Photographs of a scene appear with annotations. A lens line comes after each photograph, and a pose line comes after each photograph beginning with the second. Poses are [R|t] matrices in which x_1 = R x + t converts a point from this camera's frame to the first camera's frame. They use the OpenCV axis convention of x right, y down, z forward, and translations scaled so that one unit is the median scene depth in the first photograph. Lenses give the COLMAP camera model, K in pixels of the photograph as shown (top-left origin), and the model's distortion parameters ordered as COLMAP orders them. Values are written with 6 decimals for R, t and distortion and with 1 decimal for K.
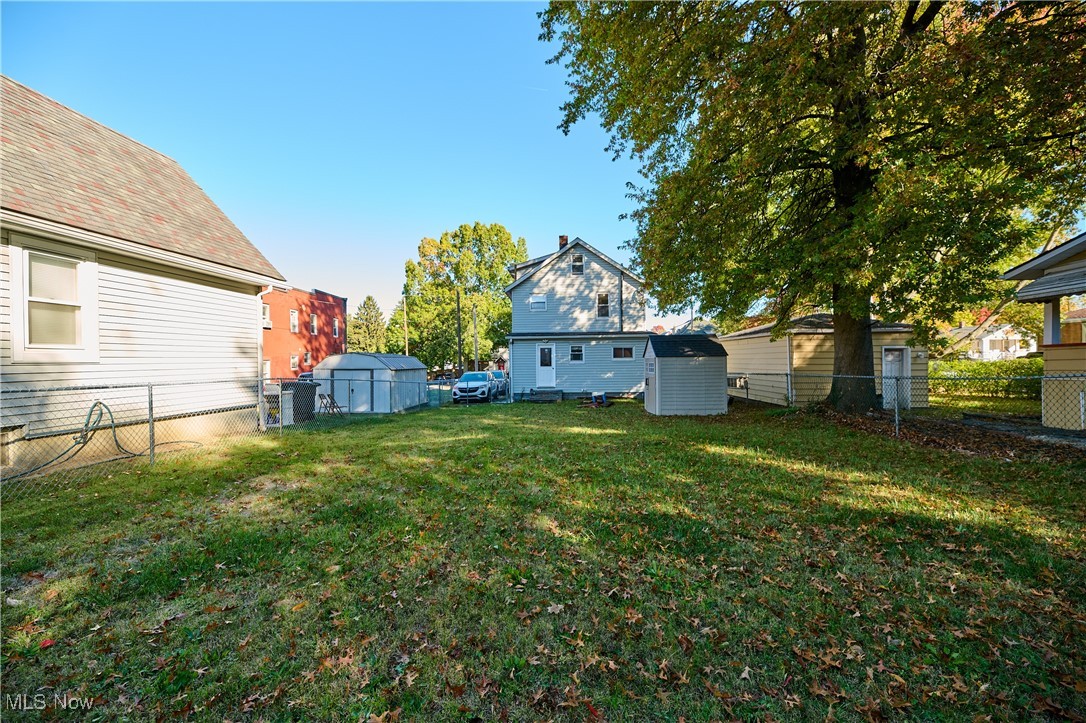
lens RADIAL K [[433.3, 0, 539.5], [0, 433.3, 365.3], [0, 0, 1]] dist [-0.003035, -0.000525]
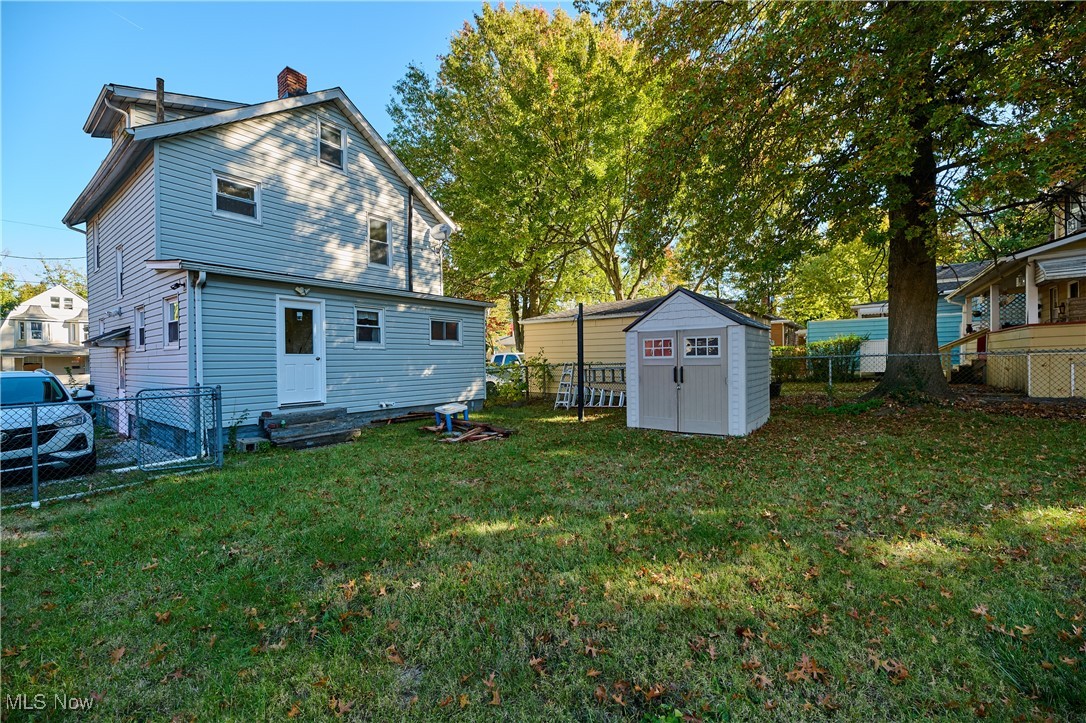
lens RADIAL K [[433.3, 0, 539.5], [0, 433.3, 365.3], [0, 0, 1]] dist [-0.003035, -0.000525]
pose [[0.569125, -0.006566, 0.822225, -0.179285], [0.014622, 0.999891, -0.002136, 0.016289], [-0.822121, 0.013238, 0.569159, 0.540639]]
